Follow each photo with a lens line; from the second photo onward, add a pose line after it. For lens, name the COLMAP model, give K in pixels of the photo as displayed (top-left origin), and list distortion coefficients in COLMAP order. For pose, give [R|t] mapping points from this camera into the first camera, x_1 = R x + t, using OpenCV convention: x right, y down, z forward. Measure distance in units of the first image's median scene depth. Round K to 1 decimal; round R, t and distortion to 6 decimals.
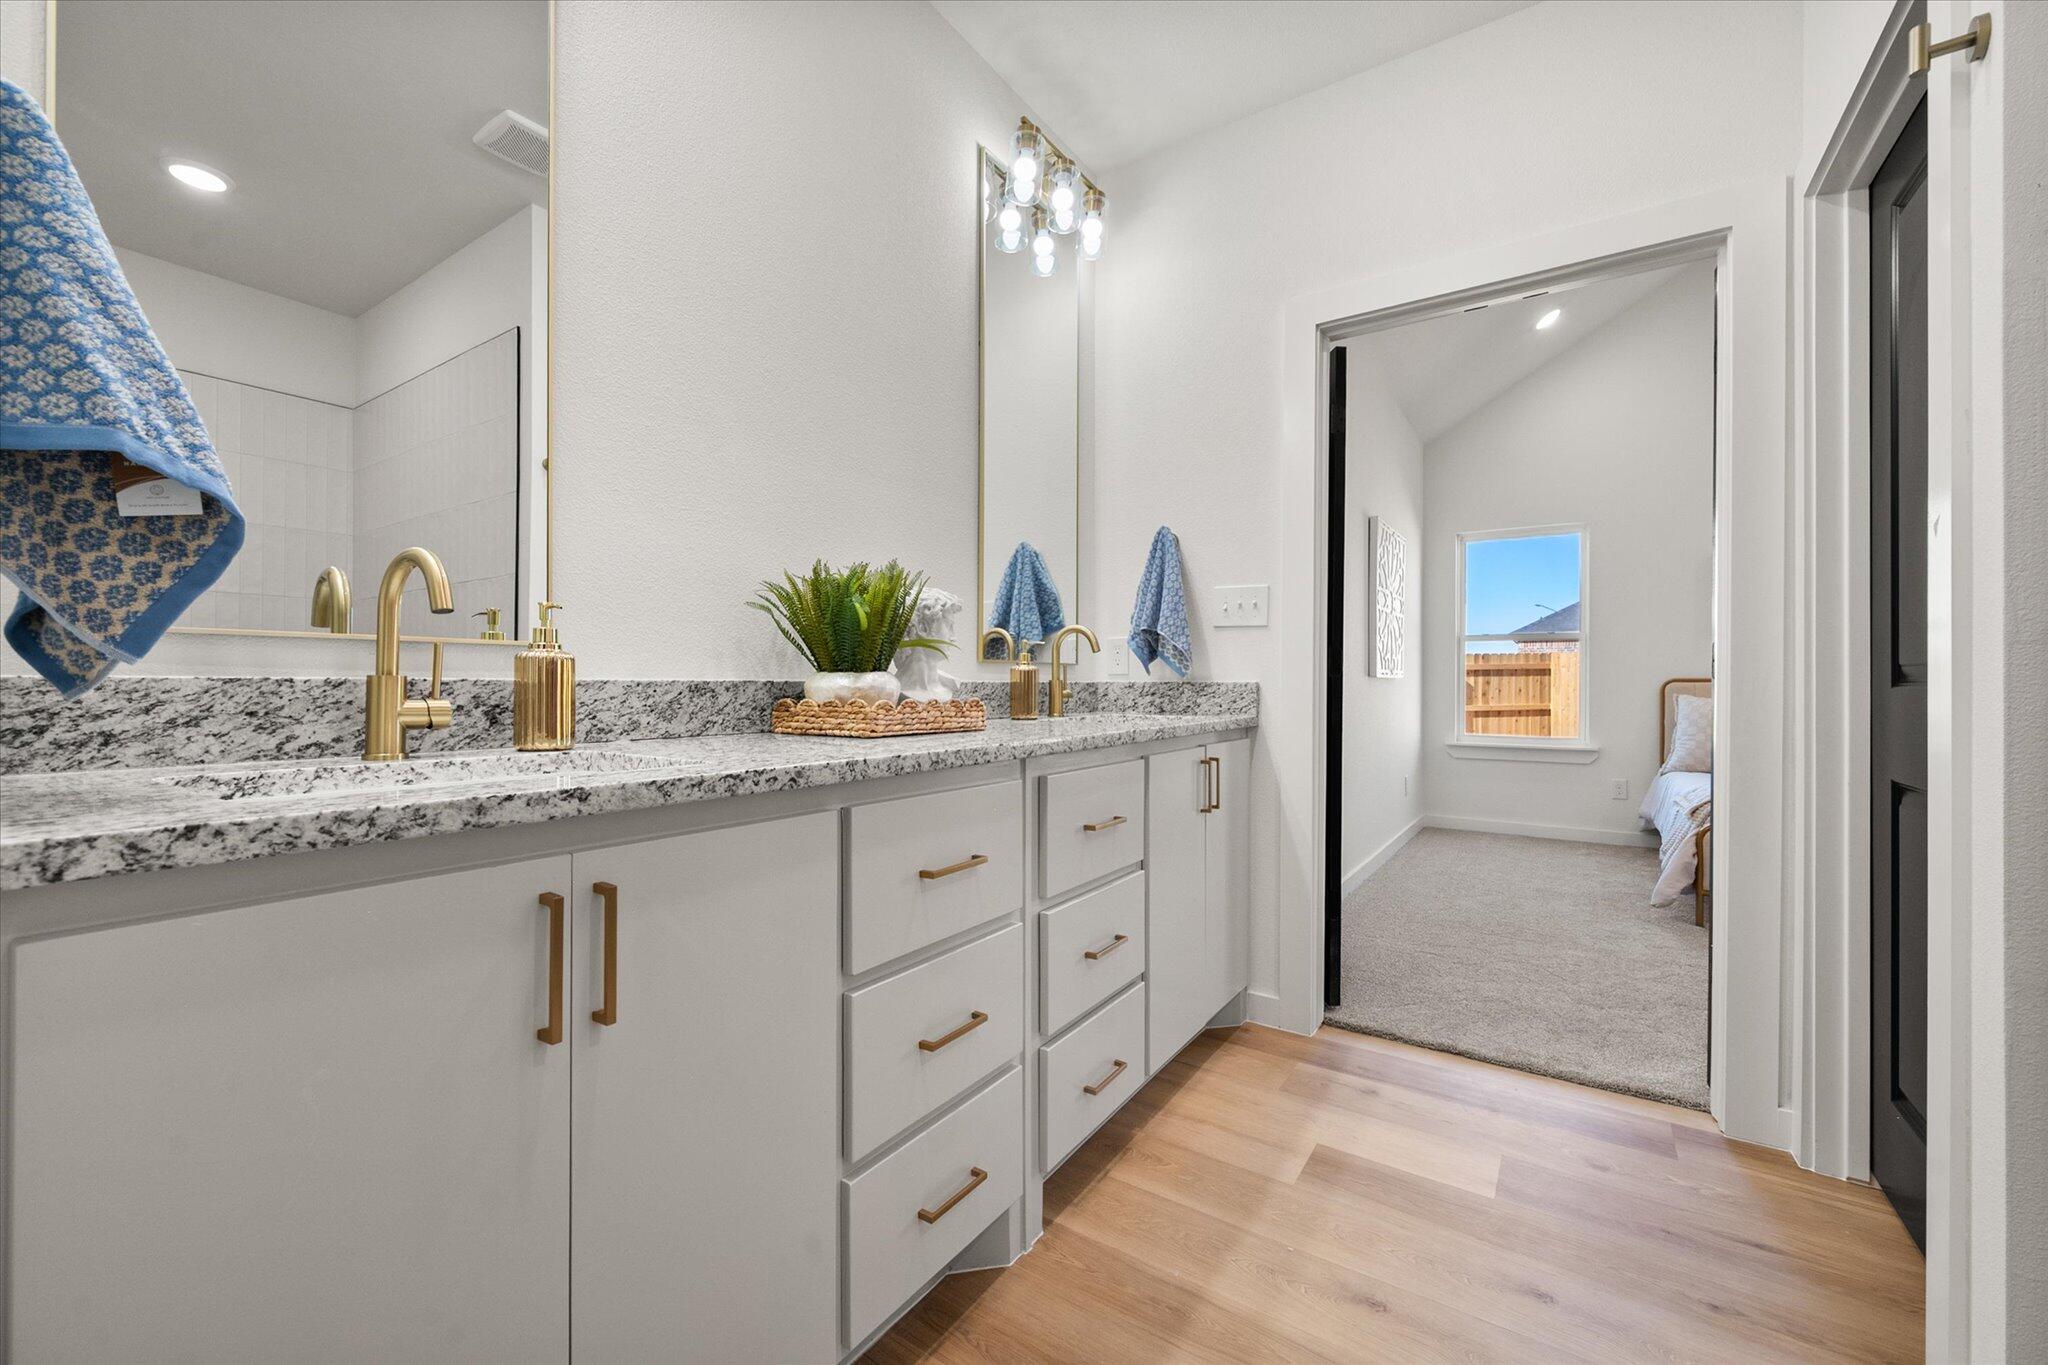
lens RADIAL K [[823.8, 0, 1017.6], [0, 823.8, 681.3], [0, 0, 1]] dist [0.003728, 0.000265]
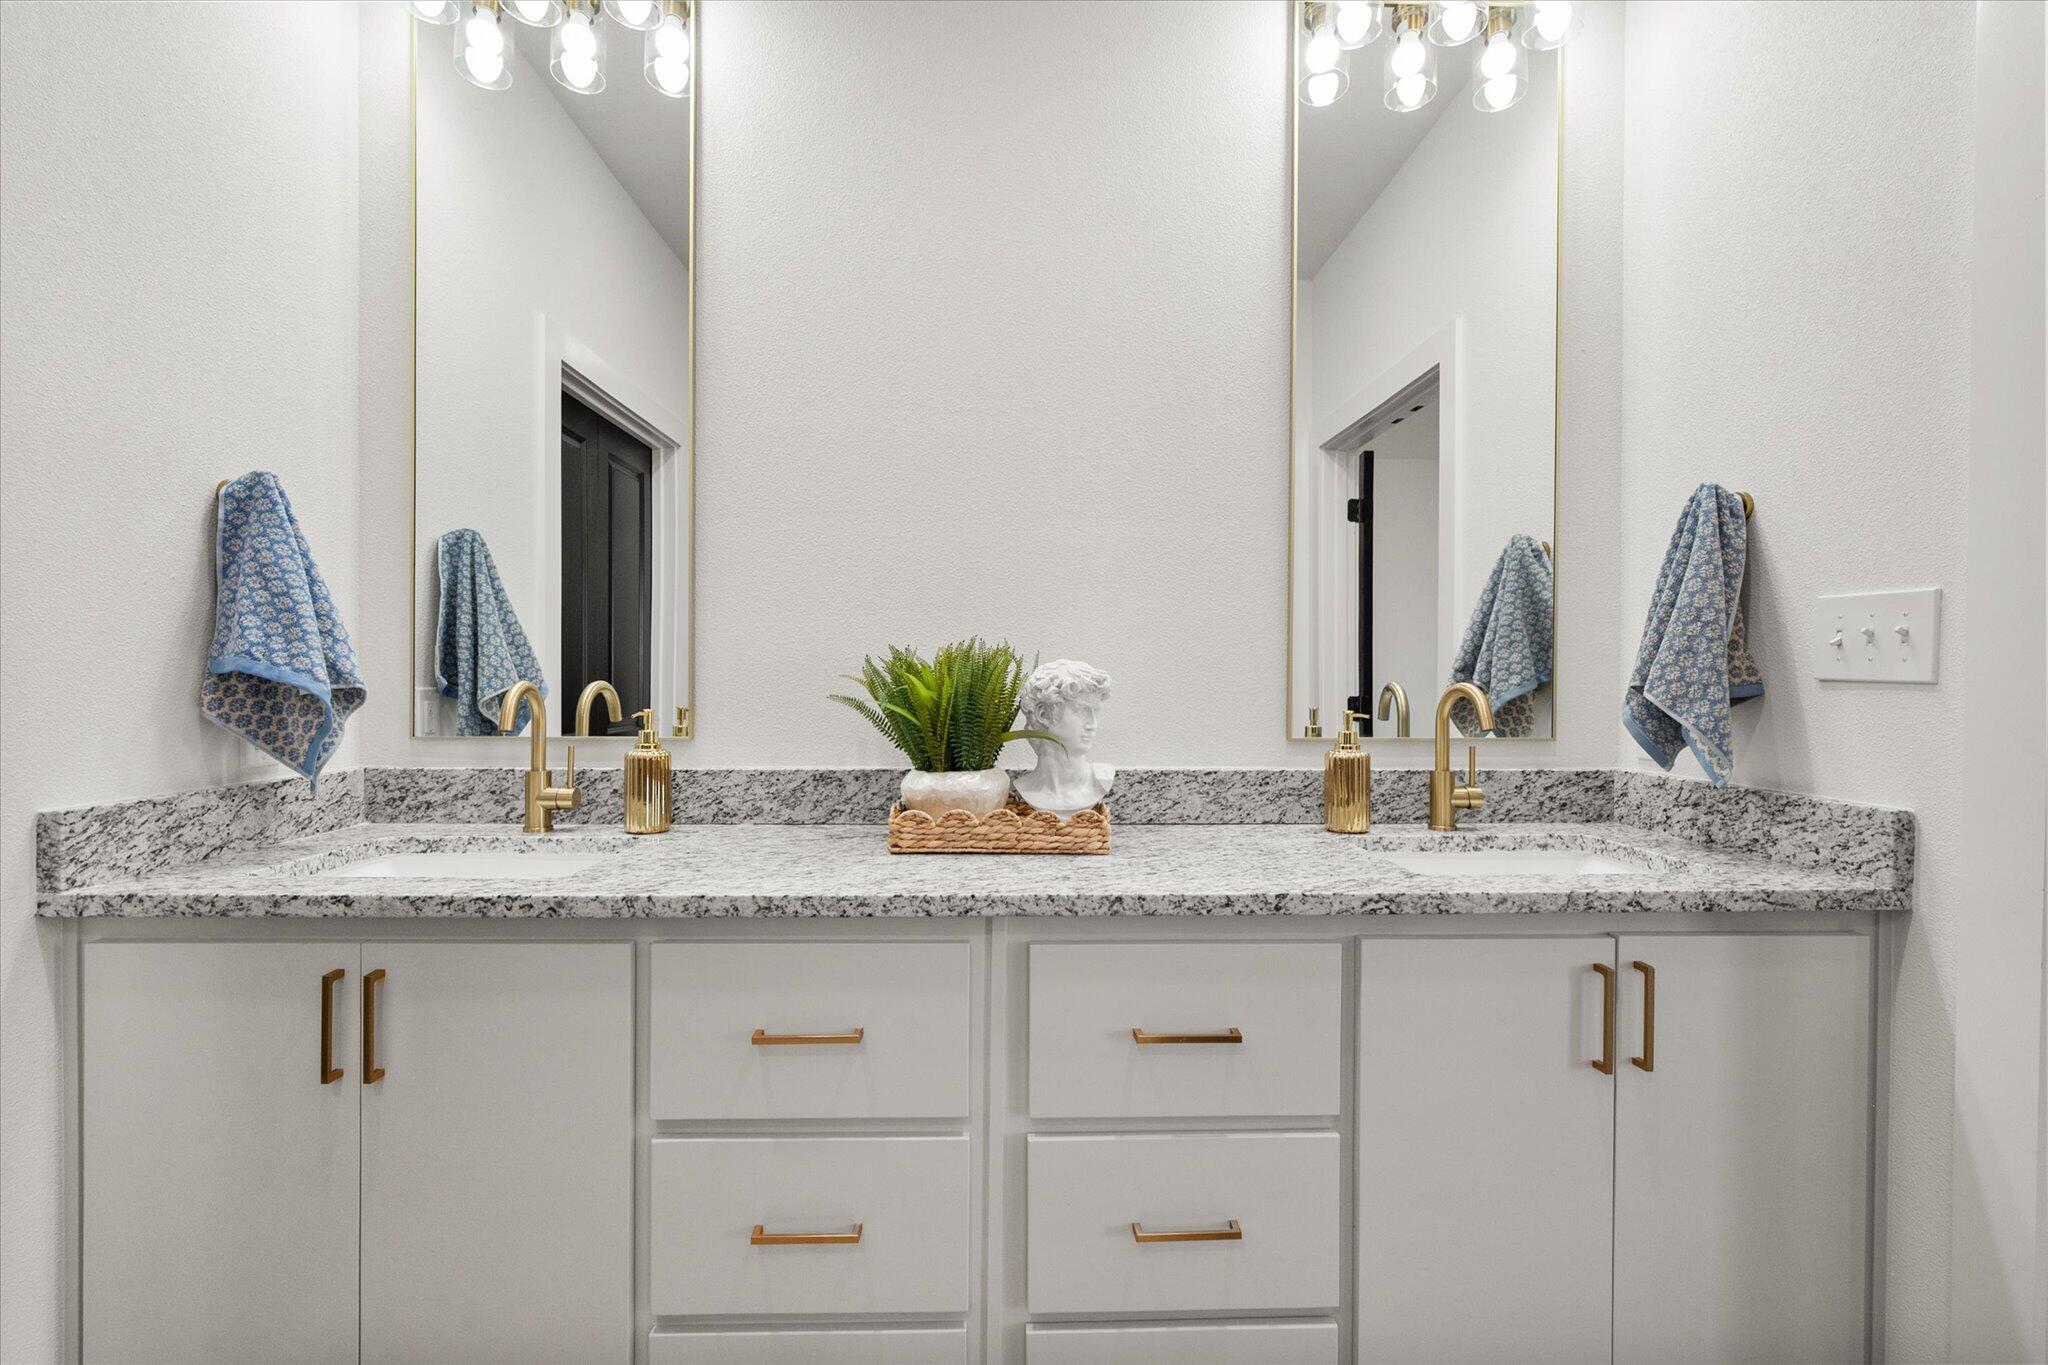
lens RADIAL K [[908.1, 0, 1022.2], [0, 908.1, 679.2], [0, 0, 1]] dist [-0.003290, 0.000080]
pose [[0.579731, 0.001634, -0.814807, 0.905158], [0.000619, 0.999997, 0.002446, -0.155869], [0.814808, -0.001923, 0.579728, 0.741491]]
